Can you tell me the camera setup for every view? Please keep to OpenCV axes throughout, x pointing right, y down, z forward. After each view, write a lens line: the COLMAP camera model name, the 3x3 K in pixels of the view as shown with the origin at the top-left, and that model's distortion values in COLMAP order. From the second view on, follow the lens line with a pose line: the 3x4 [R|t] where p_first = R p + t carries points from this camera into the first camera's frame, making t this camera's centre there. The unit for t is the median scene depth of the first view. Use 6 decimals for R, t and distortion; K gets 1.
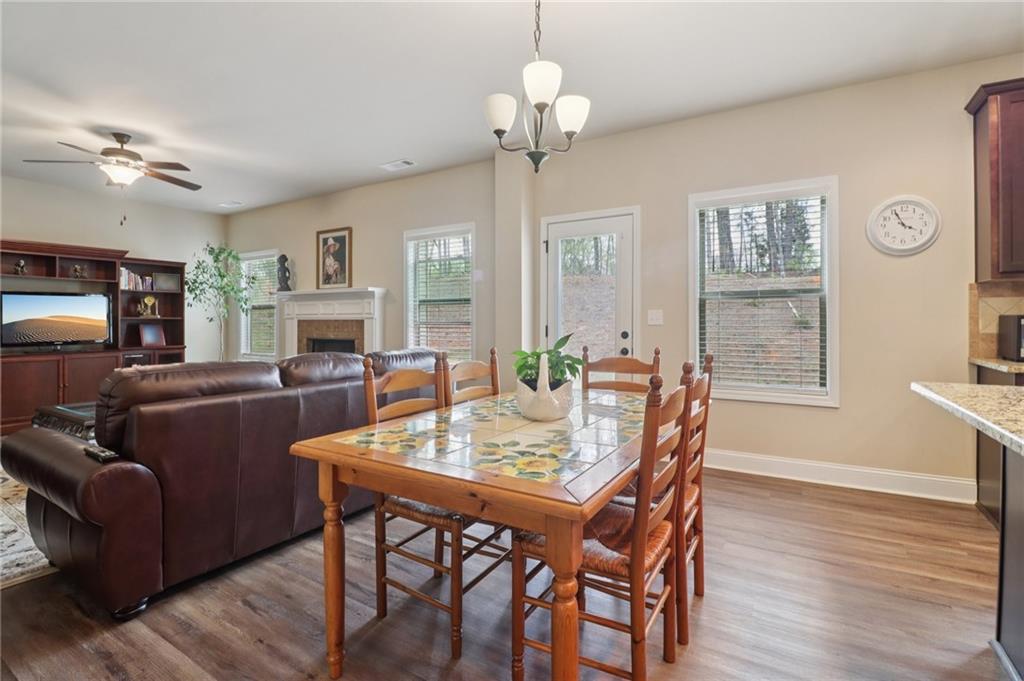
lens RADIAL K [[472.0, 0, 513.7], [0, 472.0, 323.8], [0, 0, 1]] dist [0.001400, -0.015425]
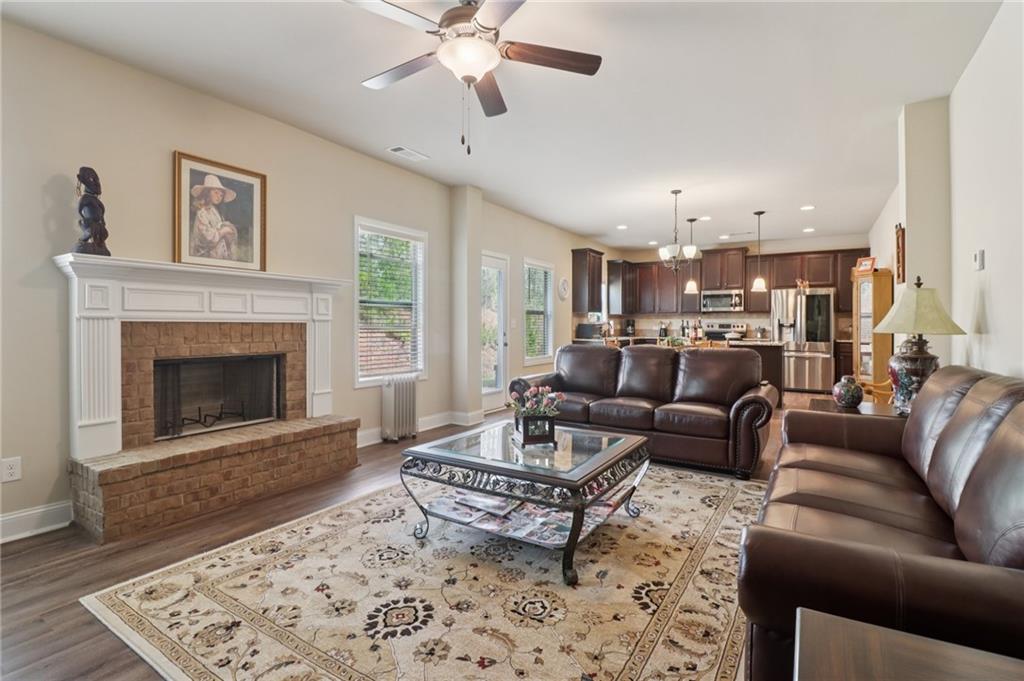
lens RADIAL K [[487.1, 0, 520.5], [0, 487.1, 319.4], [0, 0, 1]] dist [0.000309, -0.017082]
pose [[0.009310, 0.012028, 0.999884, -0.971249], [0.001091, 0.999927, -0.012038, -0.004665], [-0.999956, 0.001203, 0.009296, 0.641038]]
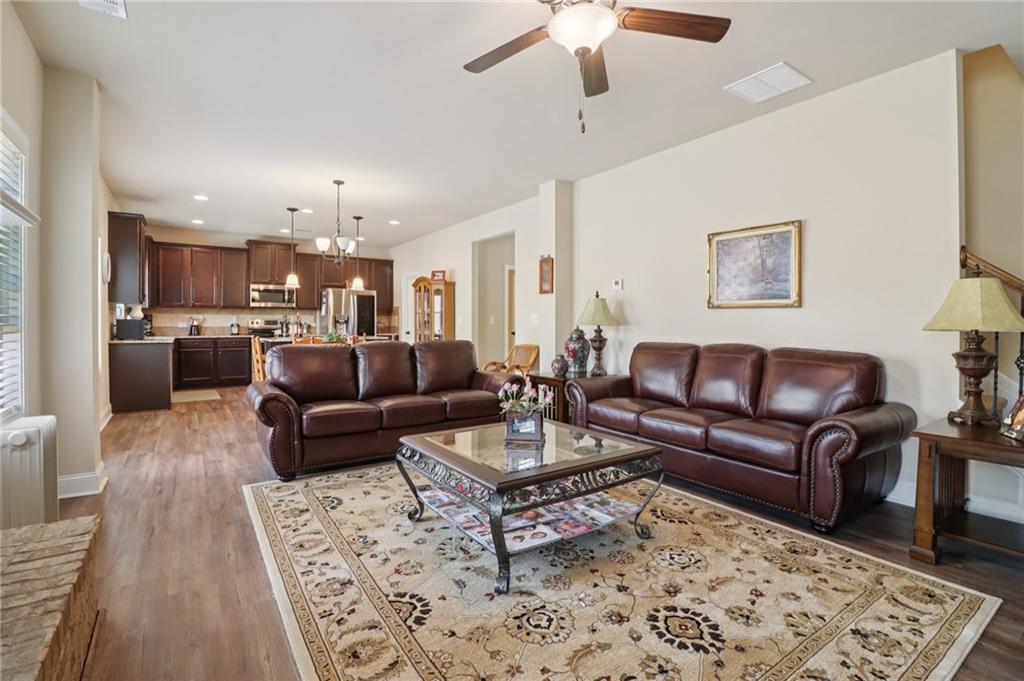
lens RADIAL K [[472.0, 0, 513.7], [0, 472.0, 323.8], [0, 0, 1]] dist [0.001400, -0.015425]
pose [[-0.909816, 0.000181, 0.415012, -0.674921], [0.002531, 0.999984, 0.005114, -0.002713], [-0.415004, 0.005703, -0.909802, 1.030900]]
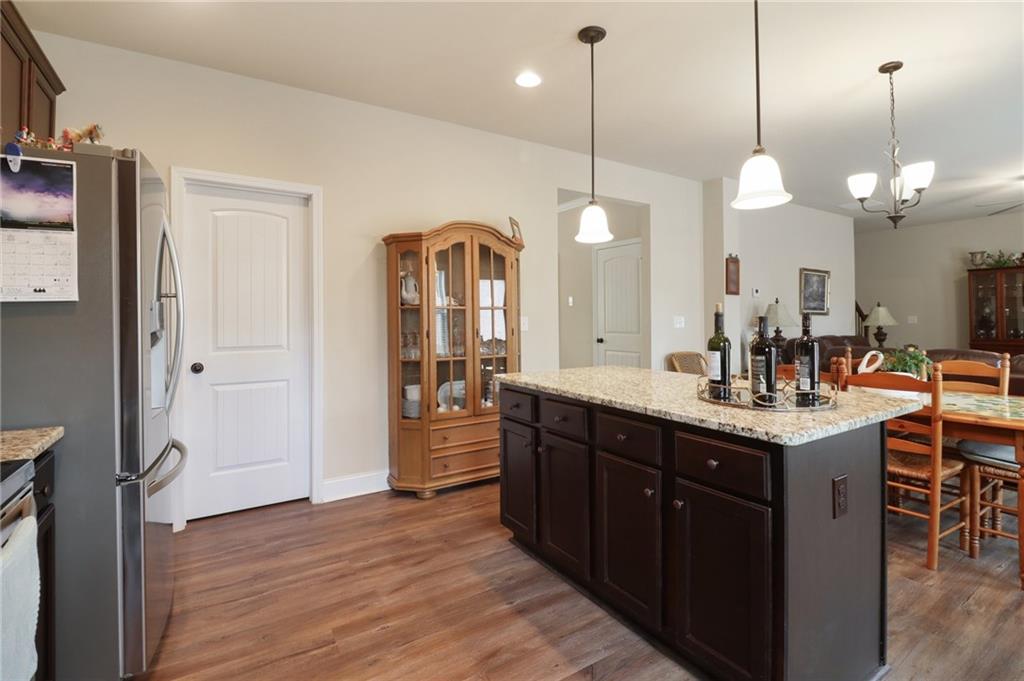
lens RADIAL K [[487.1, 0, 520.5], [0, 487.1, 319.4], [0, 0, 1]] dist [0.000309, -0.017082]
pose [[-0.449369, 0.003323, -0.893340, 0.638877], [0.001880, 0.999994, 0.002774, -0.014476], [0.893344, -0.000433, -0.449373, 0.215729]]
